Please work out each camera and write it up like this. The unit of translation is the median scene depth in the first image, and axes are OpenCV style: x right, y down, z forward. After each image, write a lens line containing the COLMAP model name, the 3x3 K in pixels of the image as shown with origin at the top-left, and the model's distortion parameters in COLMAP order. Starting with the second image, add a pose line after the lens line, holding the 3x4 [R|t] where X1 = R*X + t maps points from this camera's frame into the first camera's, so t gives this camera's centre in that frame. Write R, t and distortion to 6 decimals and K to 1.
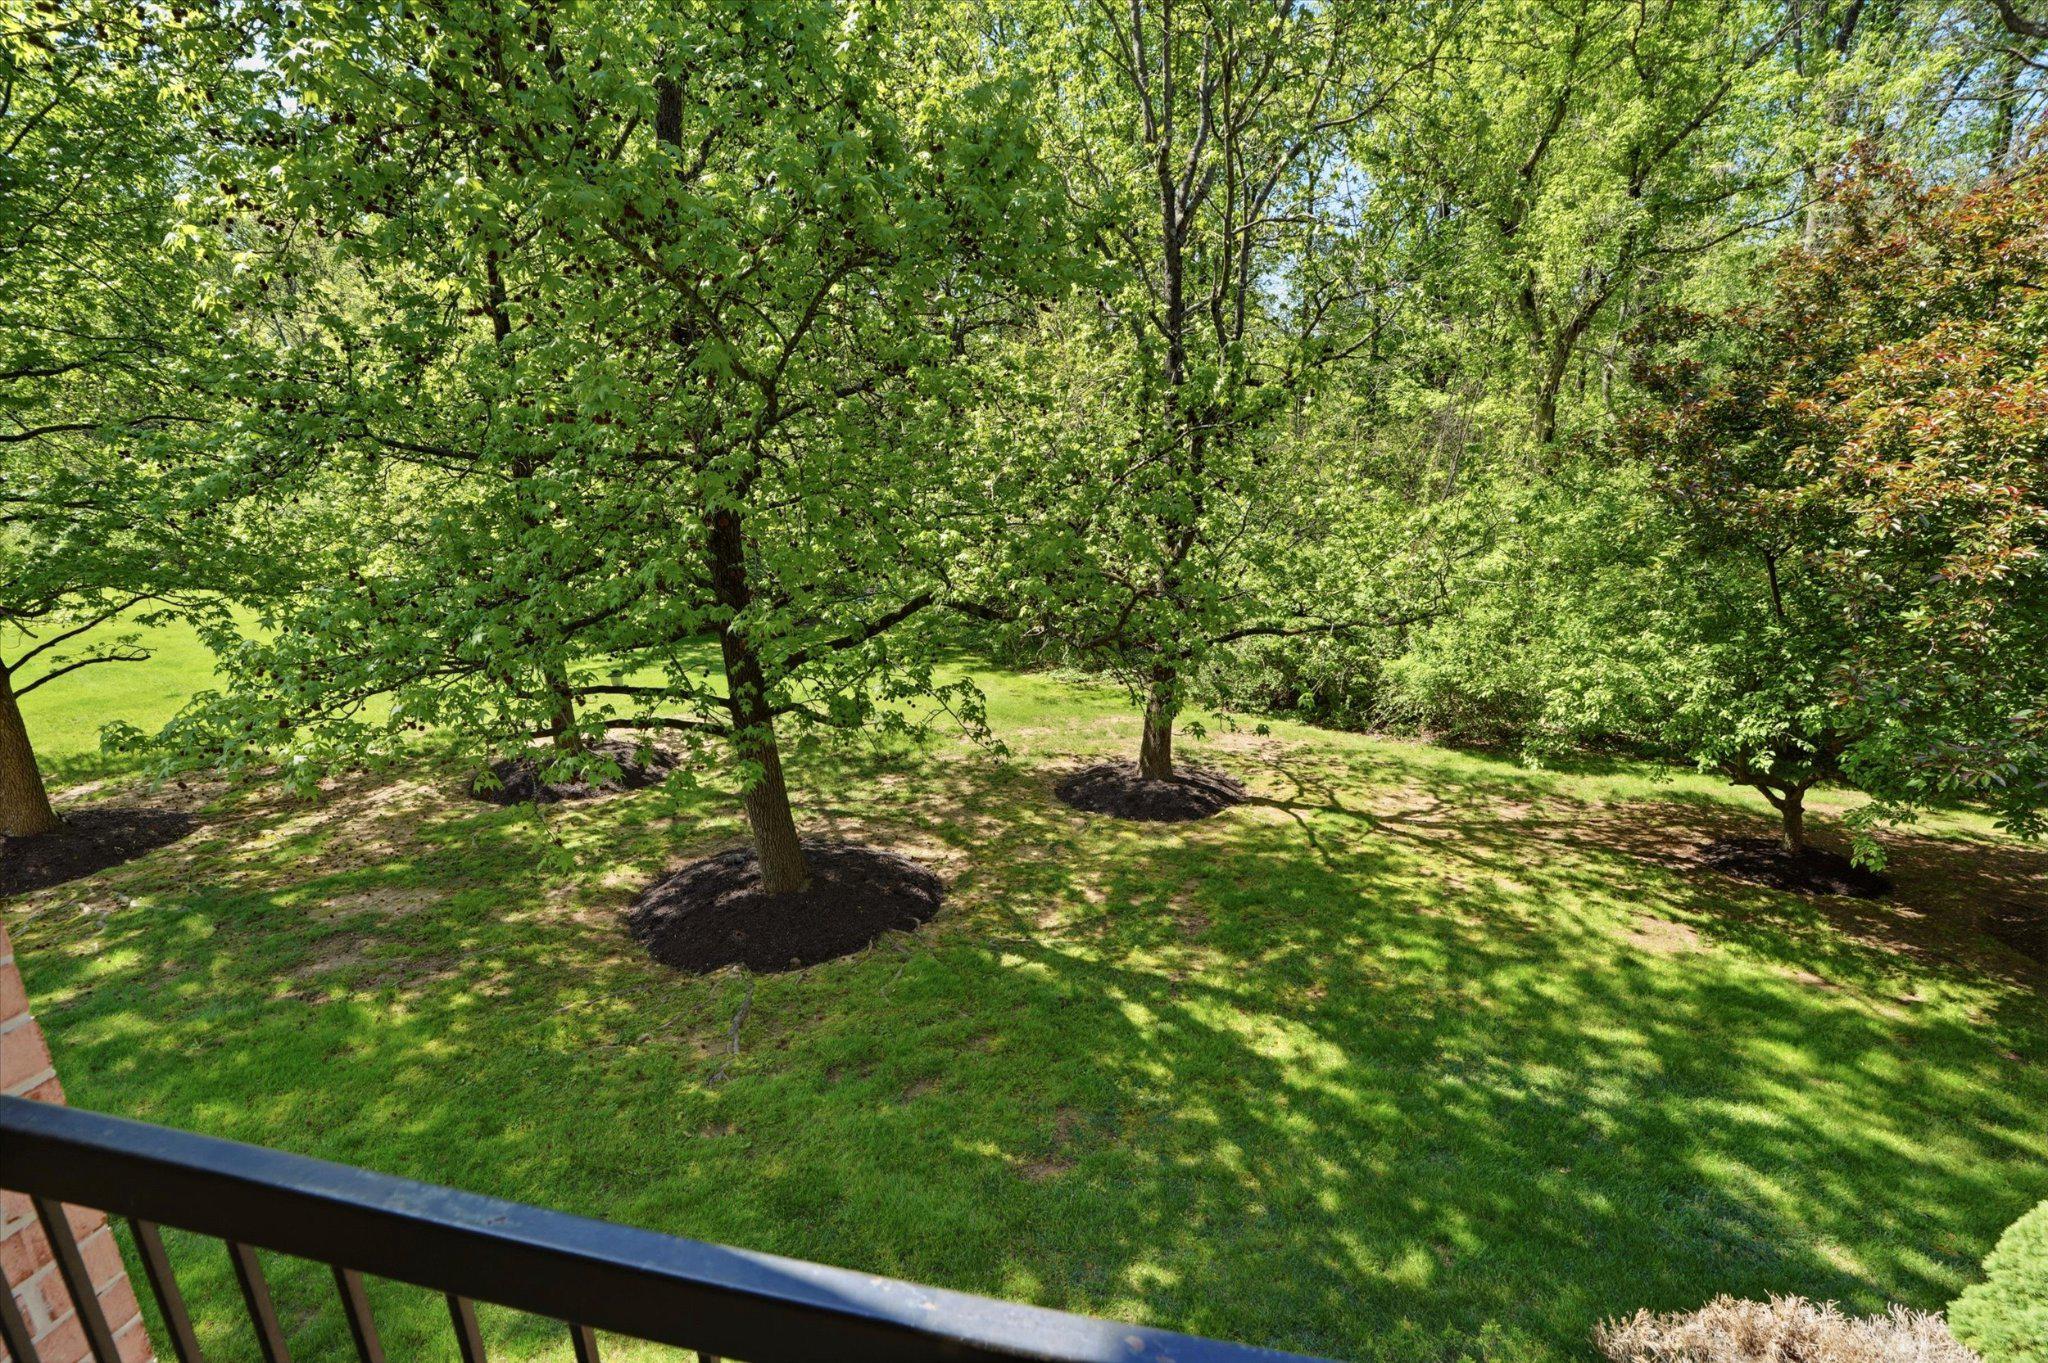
lens RADIAL K [[942.9, 0, 1042.1], [0, 942.9, 688.0], [0, 0, 1]] dist [-0.075951, 0.035997]
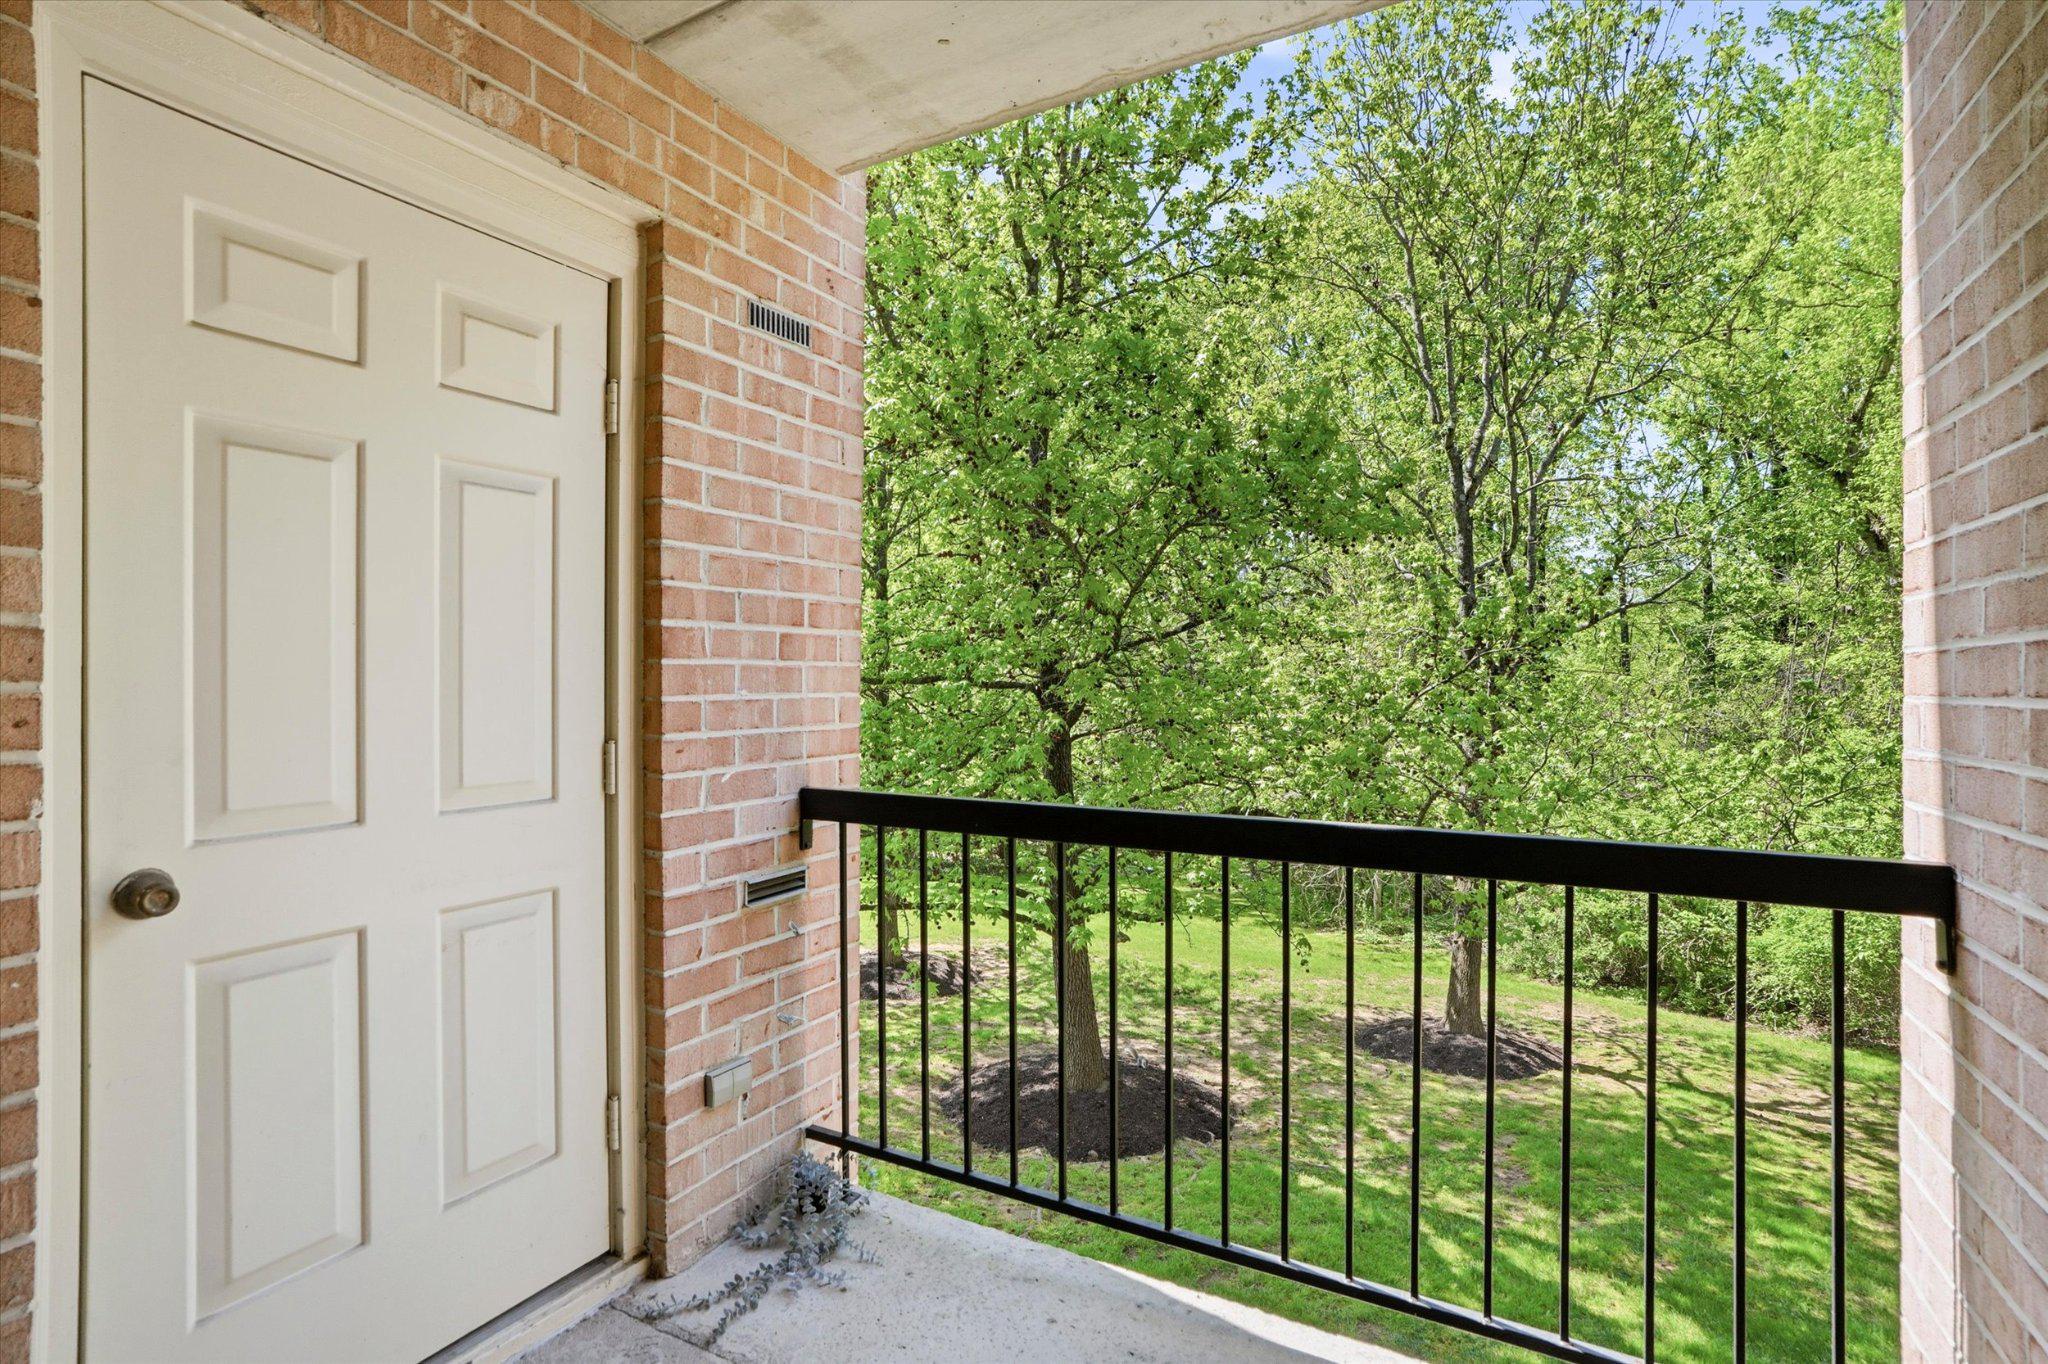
lens RADIAL K [[993.0, 0, 1038.9], [0, 993.0, 678.1], [0, 0, 1]] dist [-0.054985, 0.031981]
pose [[0.958450, -0.005020, -0.285217, -0.007192], [-0.080042, 0.954946, -0.285783, 0.082616], [0.273801, 0.296738, 0.914866, -0.133220]]
